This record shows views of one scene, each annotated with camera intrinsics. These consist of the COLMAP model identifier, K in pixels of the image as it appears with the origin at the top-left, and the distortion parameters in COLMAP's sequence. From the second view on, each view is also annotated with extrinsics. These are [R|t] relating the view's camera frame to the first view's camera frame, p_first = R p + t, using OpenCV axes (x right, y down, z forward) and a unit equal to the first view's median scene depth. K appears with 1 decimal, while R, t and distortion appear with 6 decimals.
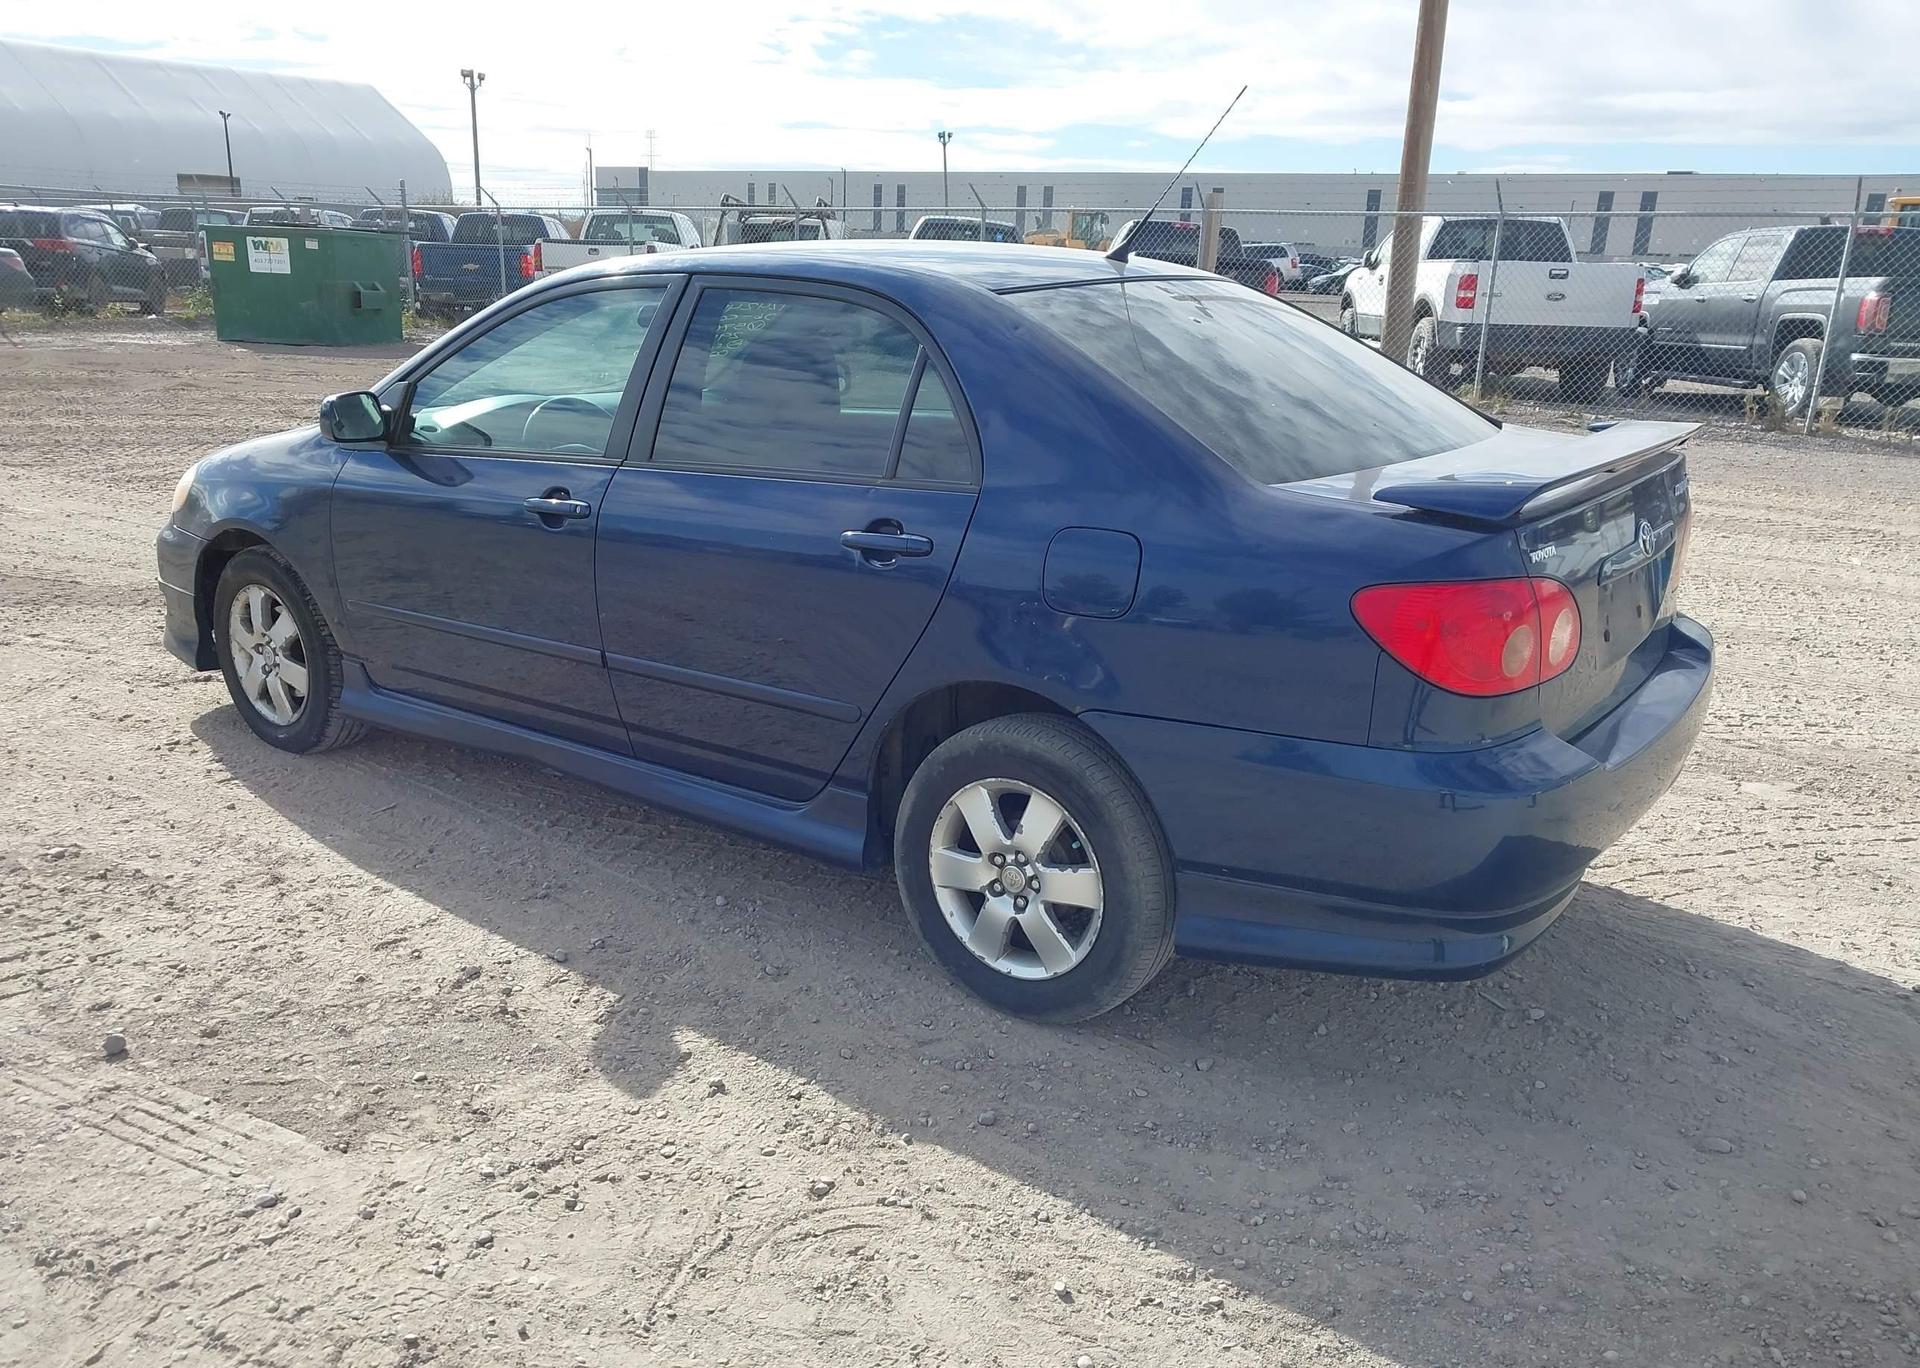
lens RADIAL K [[1527.3, 0, 960.0], [0, 1527.3, 684.0], [0, 0, 1]] dist [0.006872, -0.009287]
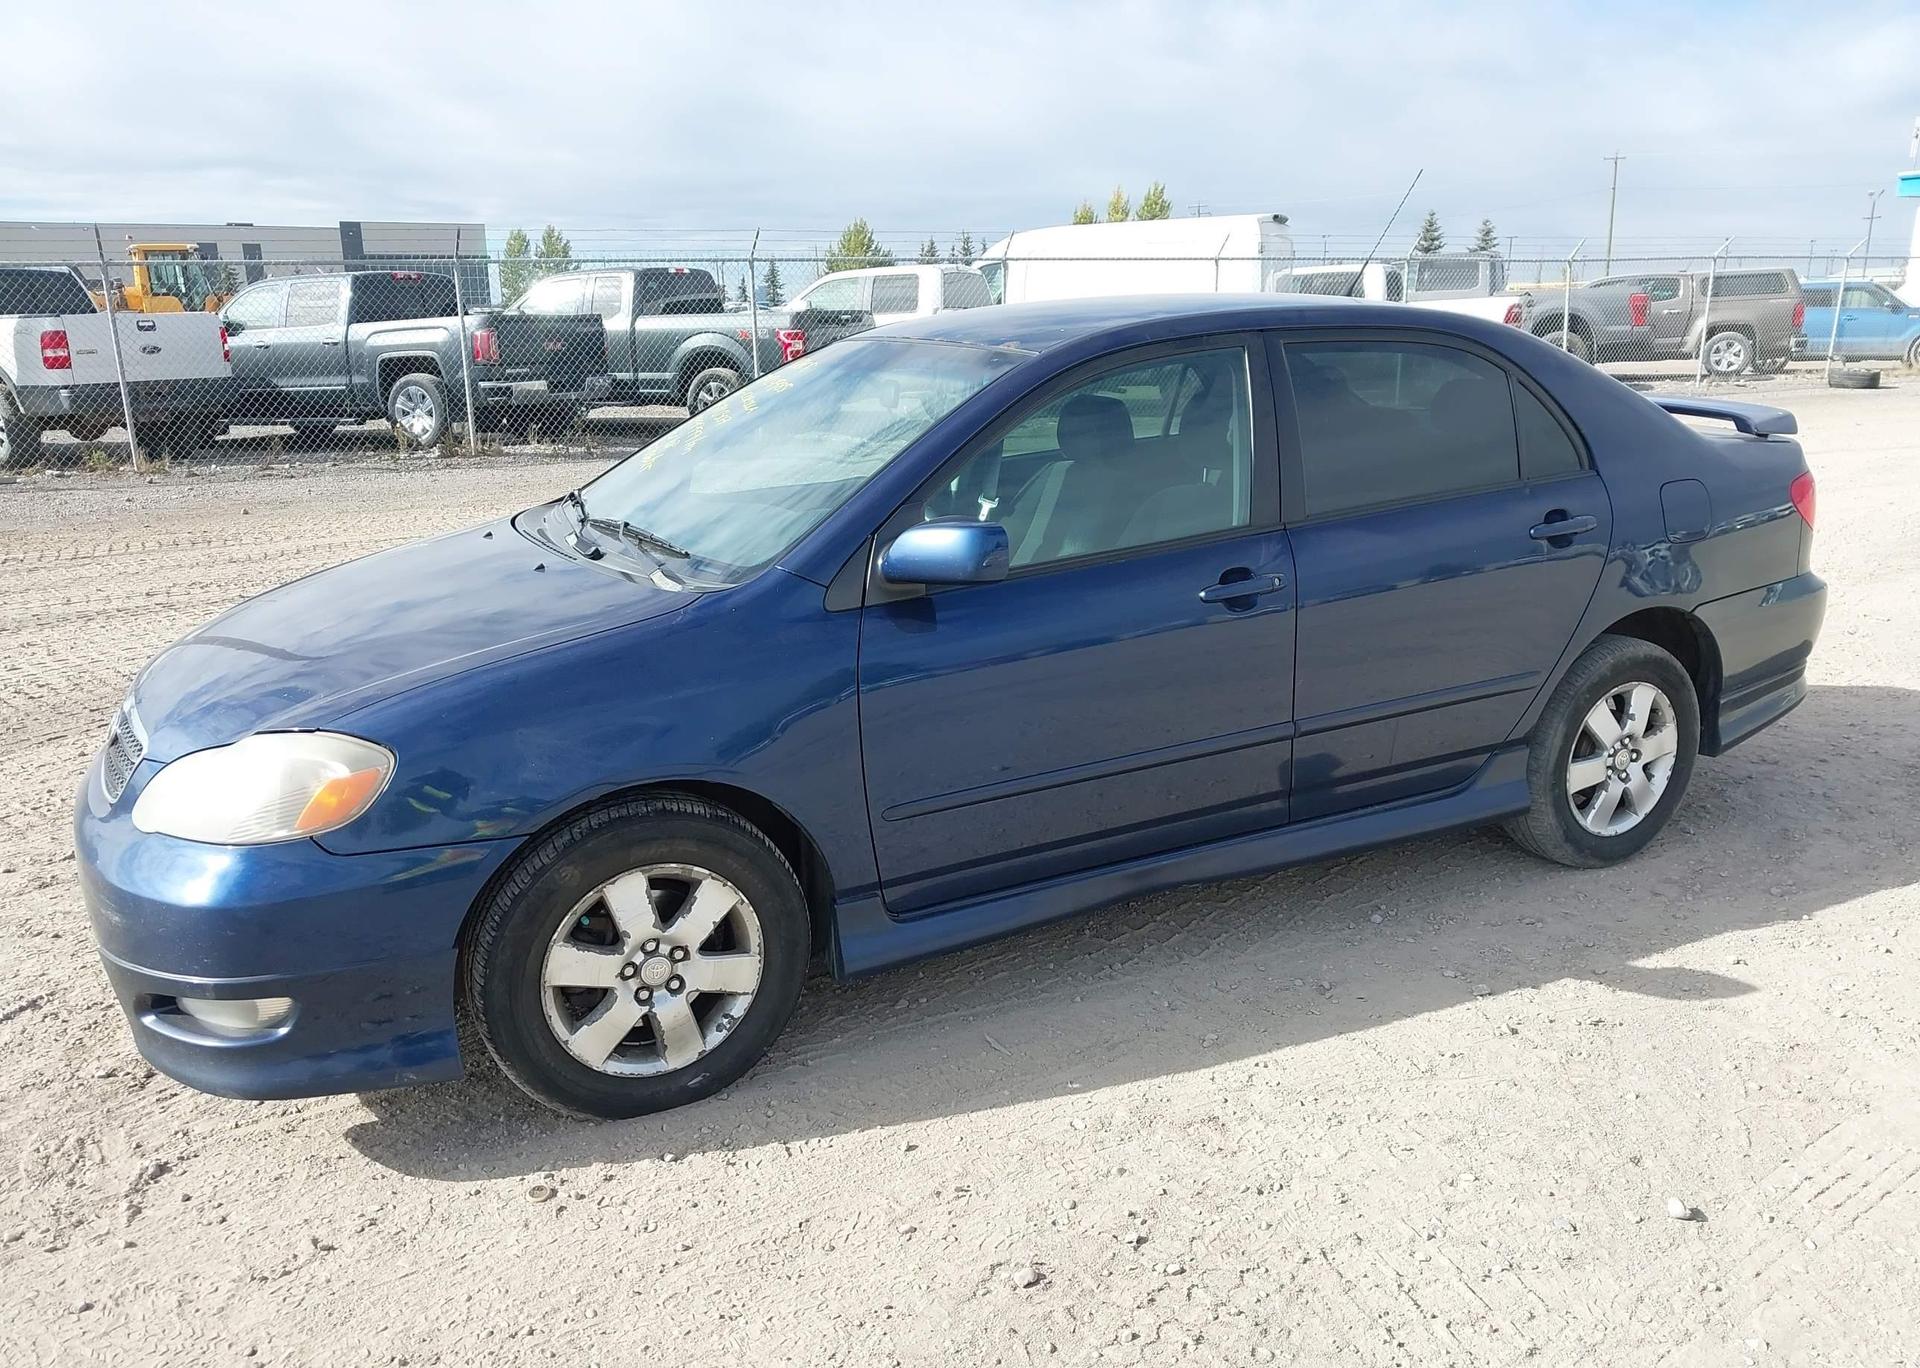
lens RADIAL K [[1518.2, 0, 965.6], [0, 1518.2, 691.4], [0, 0, 1]] dist [0.005347, -0.007373]
pose [[0.436253, -0.250841, 0.864154, -1.152815], [0.269058, 0.952786, 0.140739, -0.231635], [-0.858657, 0.171109, 0.483146, 0.715036]]
